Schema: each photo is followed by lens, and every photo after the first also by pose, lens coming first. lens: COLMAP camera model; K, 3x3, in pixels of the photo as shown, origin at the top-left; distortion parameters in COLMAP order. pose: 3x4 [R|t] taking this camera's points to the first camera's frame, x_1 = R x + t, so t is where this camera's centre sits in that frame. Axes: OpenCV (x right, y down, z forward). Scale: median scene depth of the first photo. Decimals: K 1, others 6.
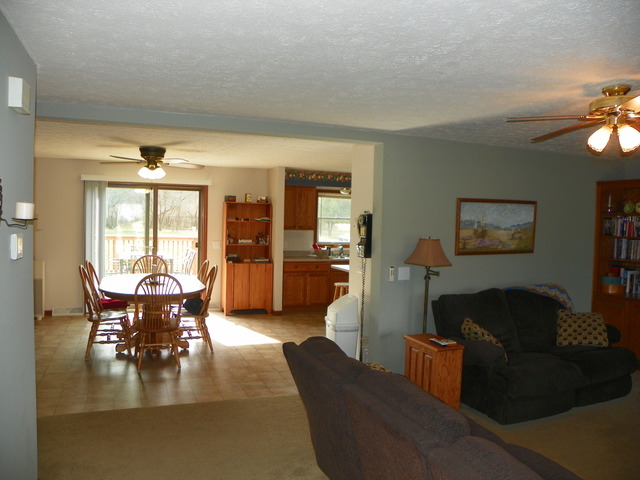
lens RADIAL K [[478.2, 0, 320.0], [0, 478.2, 240.0], [0, 0, 1]] dist [-0.080722, 0.009484]
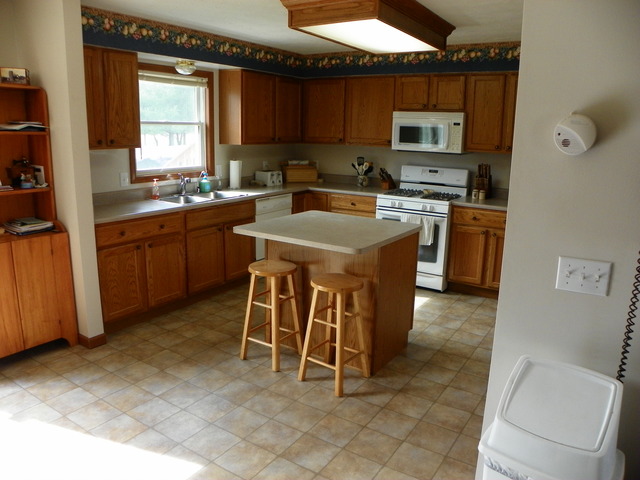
lens RADIAL K [[478.2, 0, 320.0], [0, 478.2, 240.0], [0, 0, 1]] dist [-0.080722, 0.009484]
pose [[0.822685, -0.127637, 0.553984, -0.141218], [0.014560, 0.978881, 0.203912, -0.024845], [-0.568312, -0.159689, 0.807169, 0.522312]]
